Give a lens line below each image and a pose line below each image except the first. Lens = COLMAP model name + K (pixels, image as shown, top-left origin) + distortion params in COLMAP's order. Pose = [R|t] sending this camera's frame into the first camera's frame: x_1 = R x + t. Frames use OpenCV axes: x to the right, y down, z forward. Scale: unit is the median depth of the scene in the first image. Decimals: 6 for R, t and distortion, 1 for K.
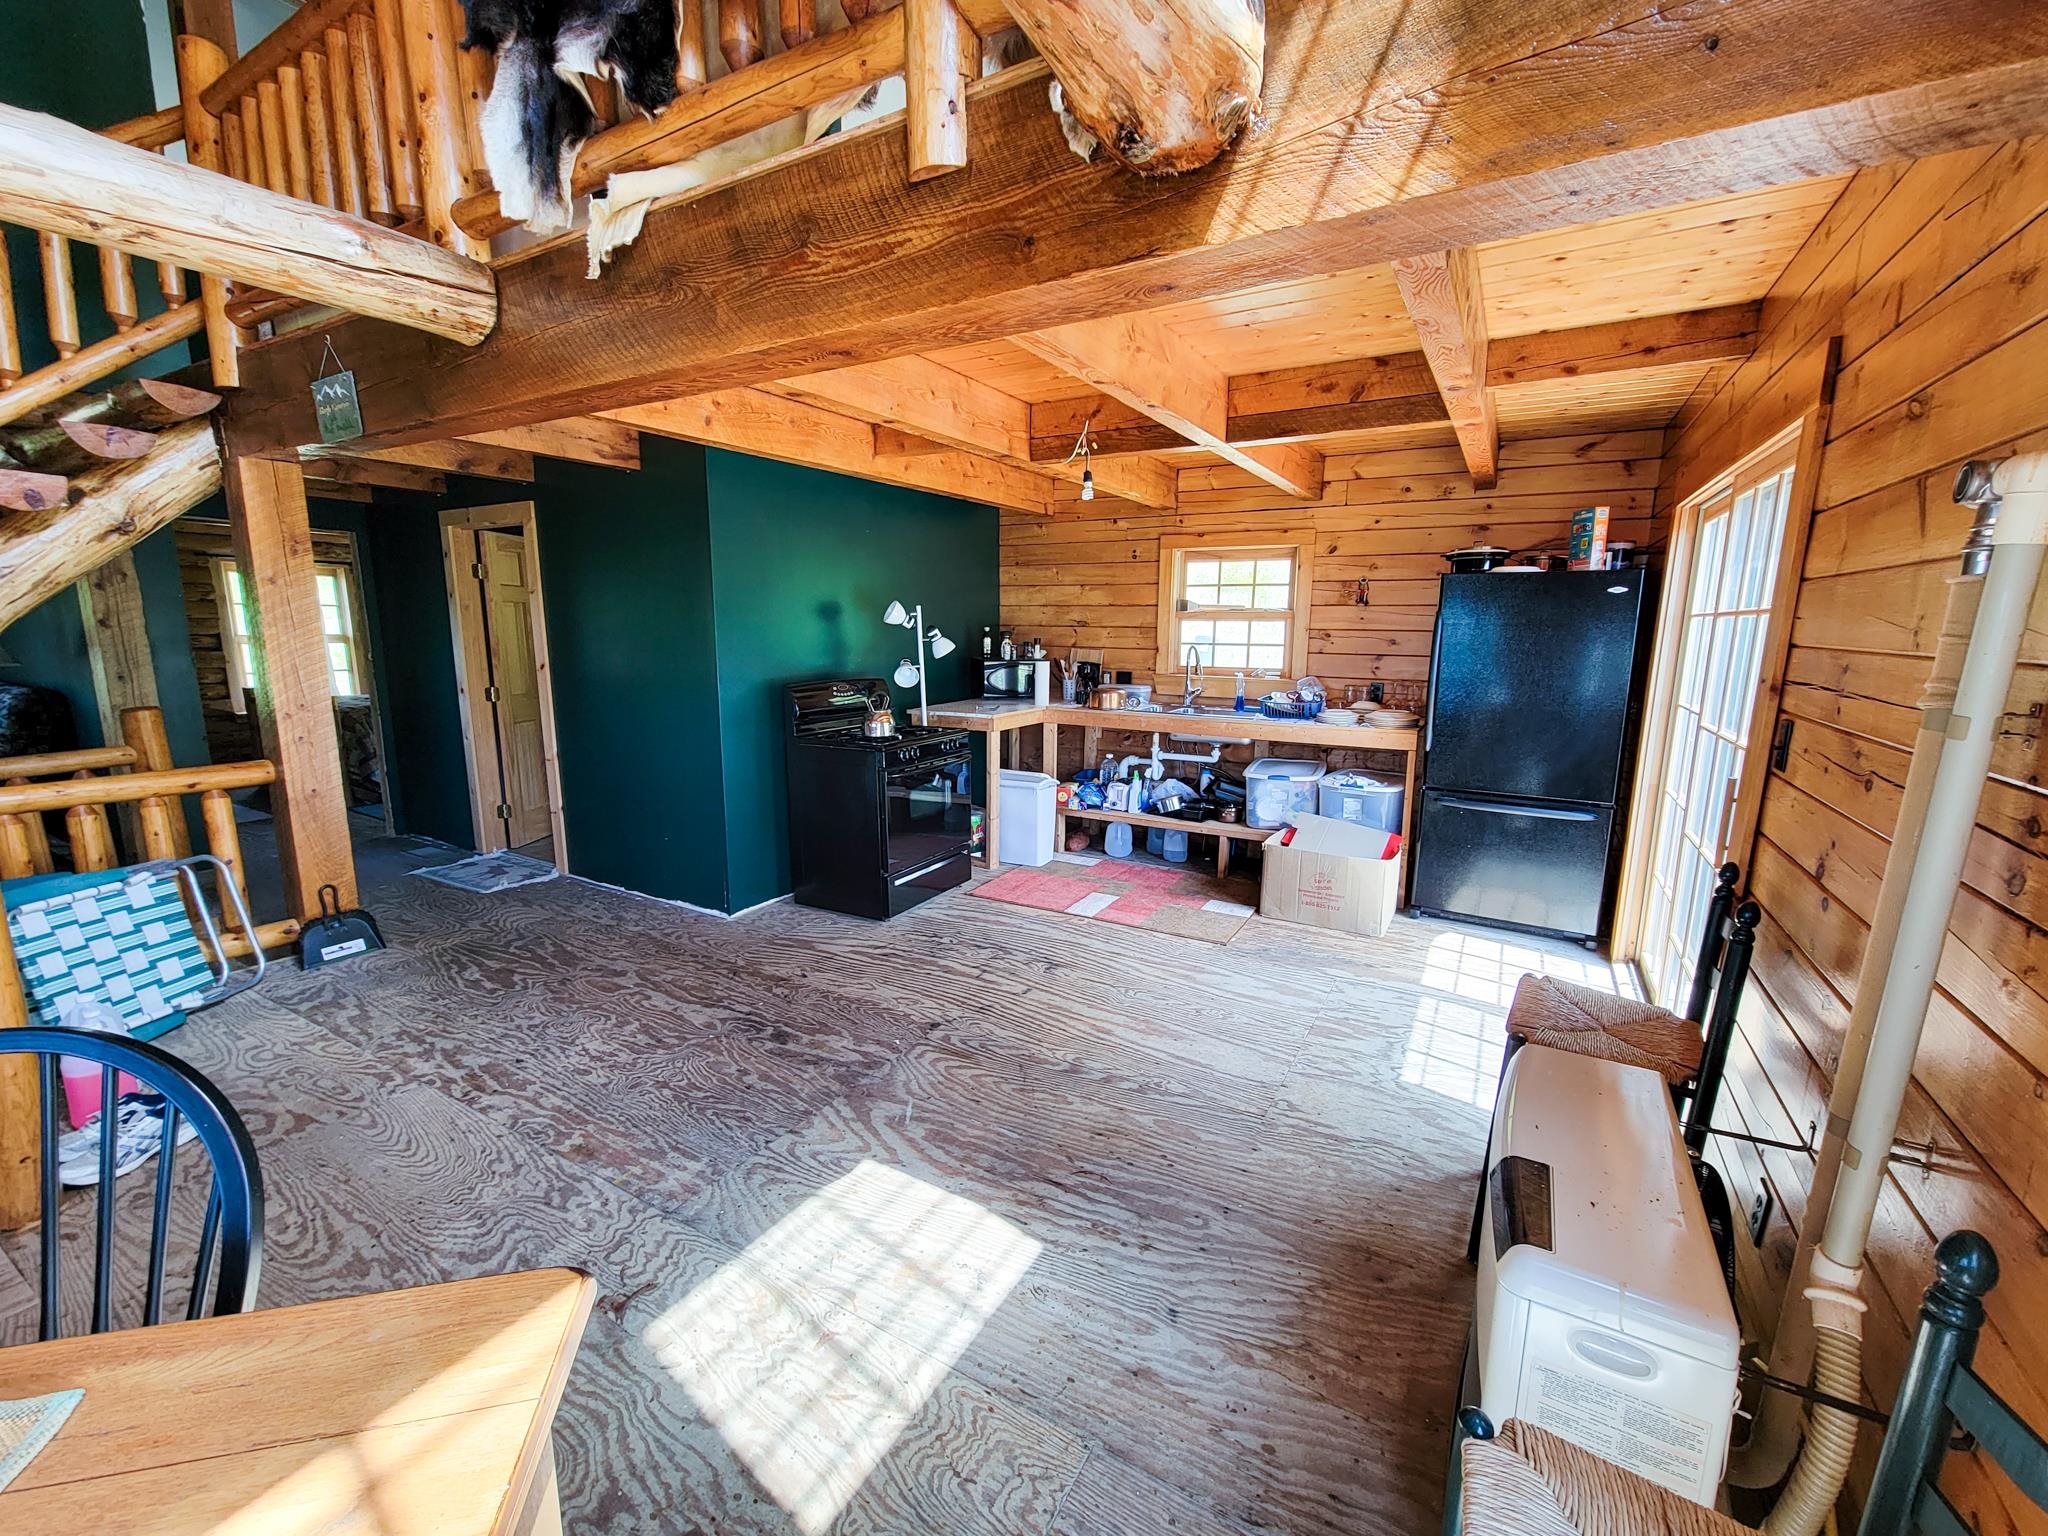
lens RADIAL K [[834.7, 0, 1034.0], [0, 834.7, 776.2], [0, 0, 1]] dist [0.009526, 0.000077]
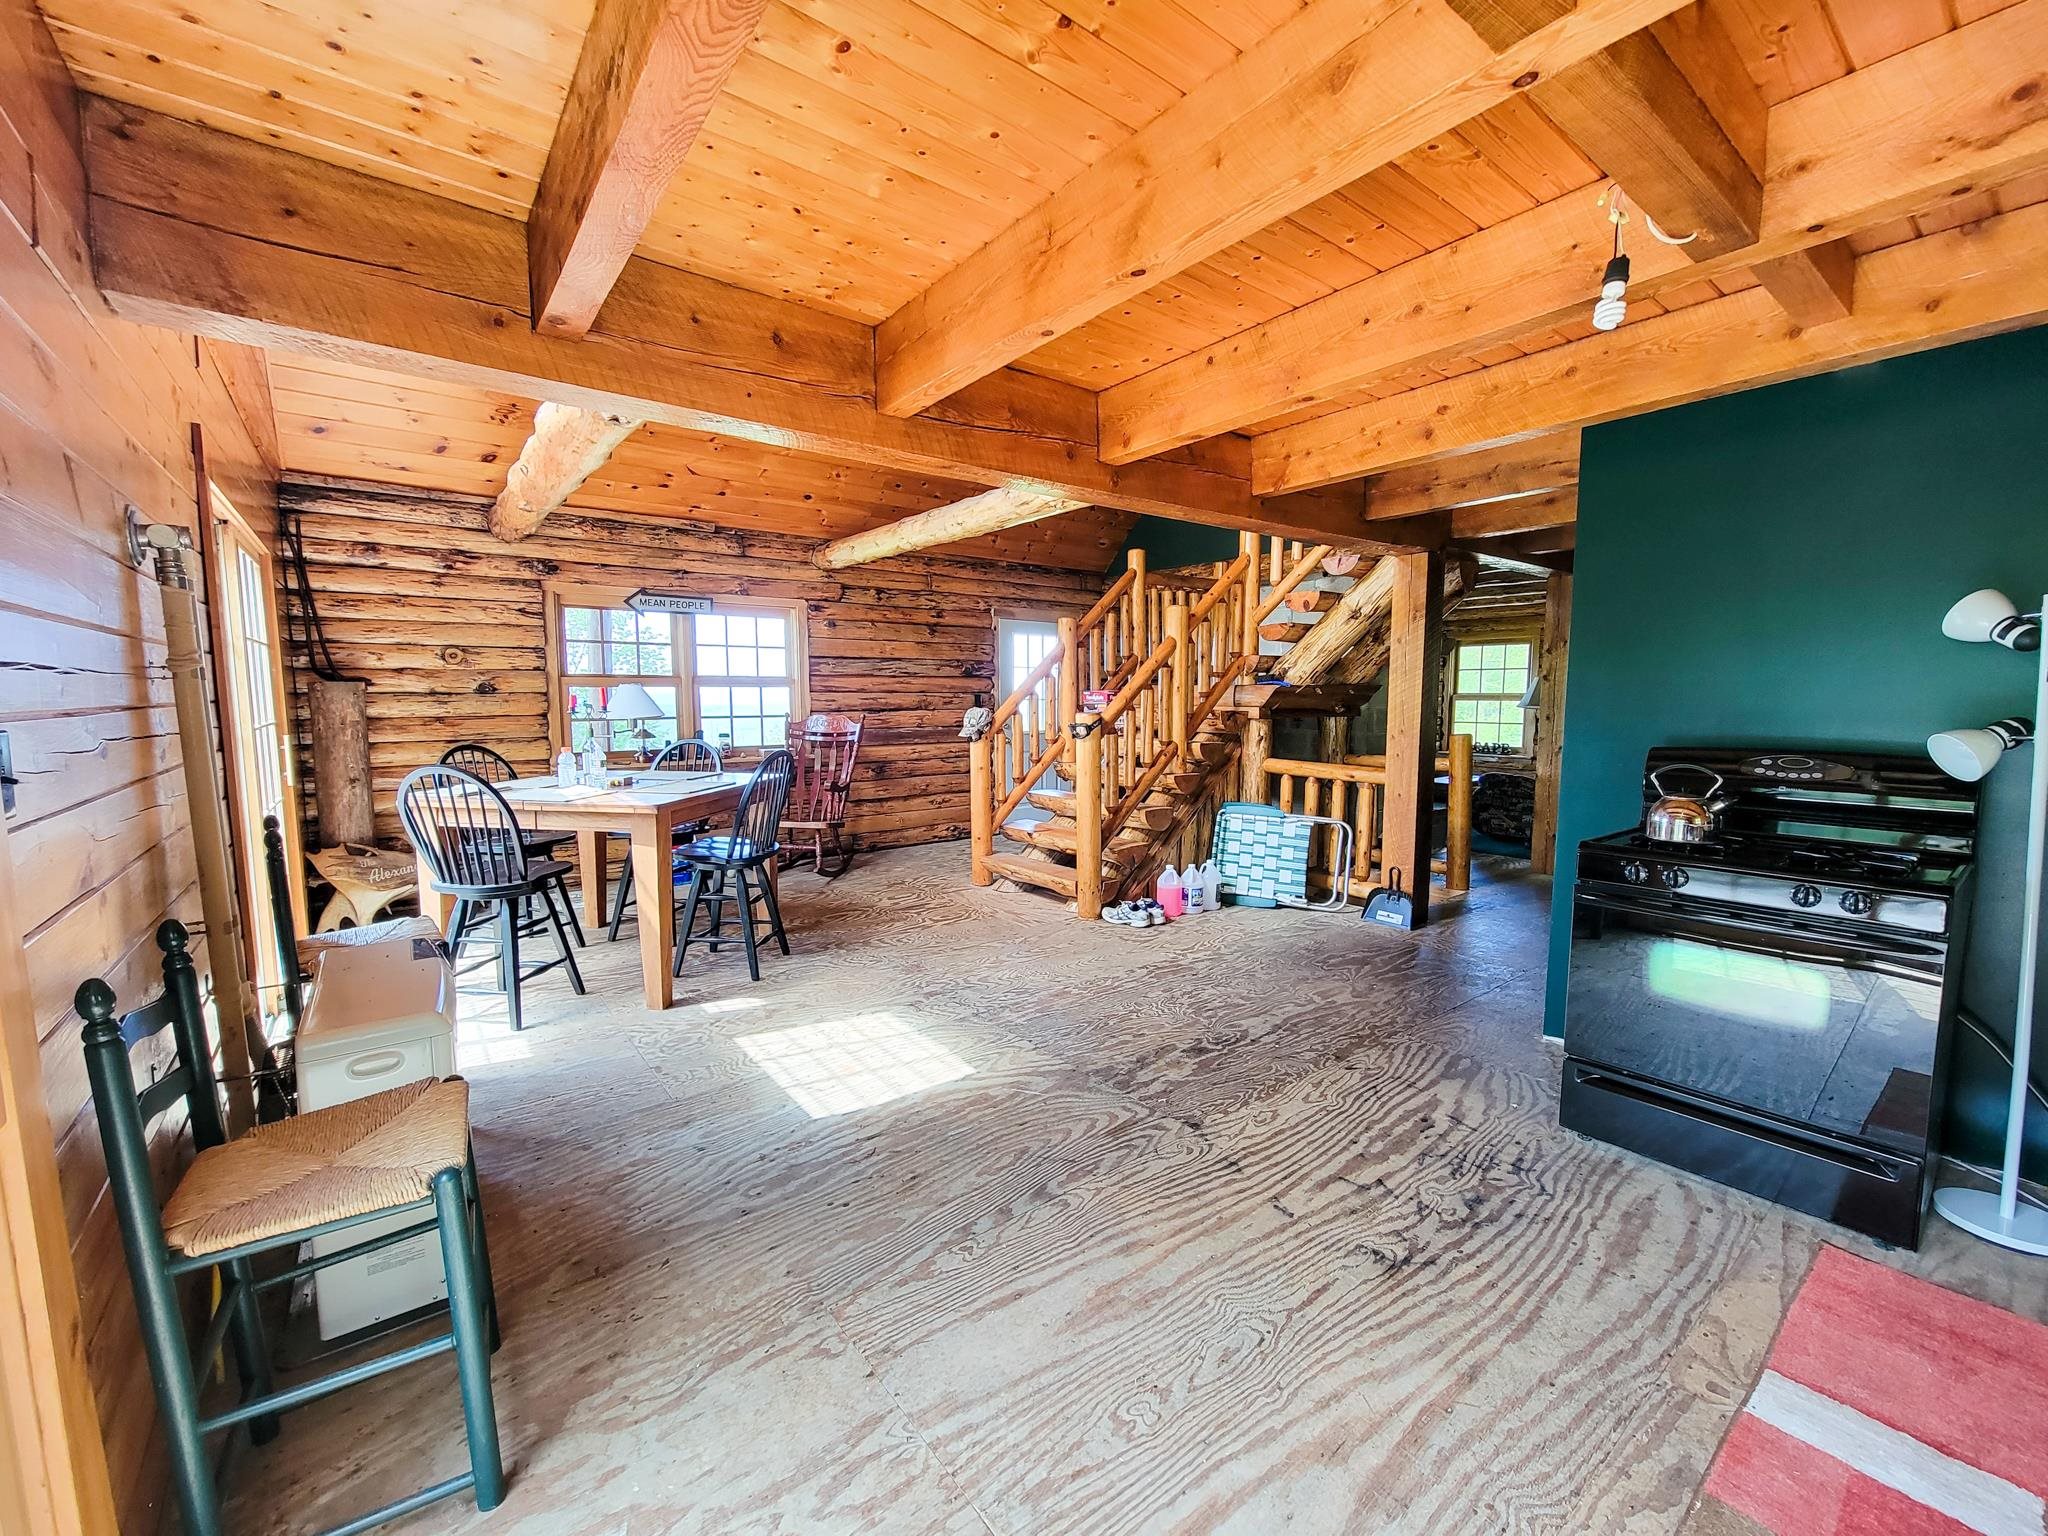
lens RADIAL K [[834.7, 0, 1033.7], [0, 834.7, 772.9], [0, 0, 1]] dist [0.009526, 0.000077]
pose [[-0.374776, 0.081710, -0.923508, 0.659431], [-0.168648, 0.973481, 0.154572, -0.139394], [0.911647, 0.213678, -0.351057, 1.042030]]
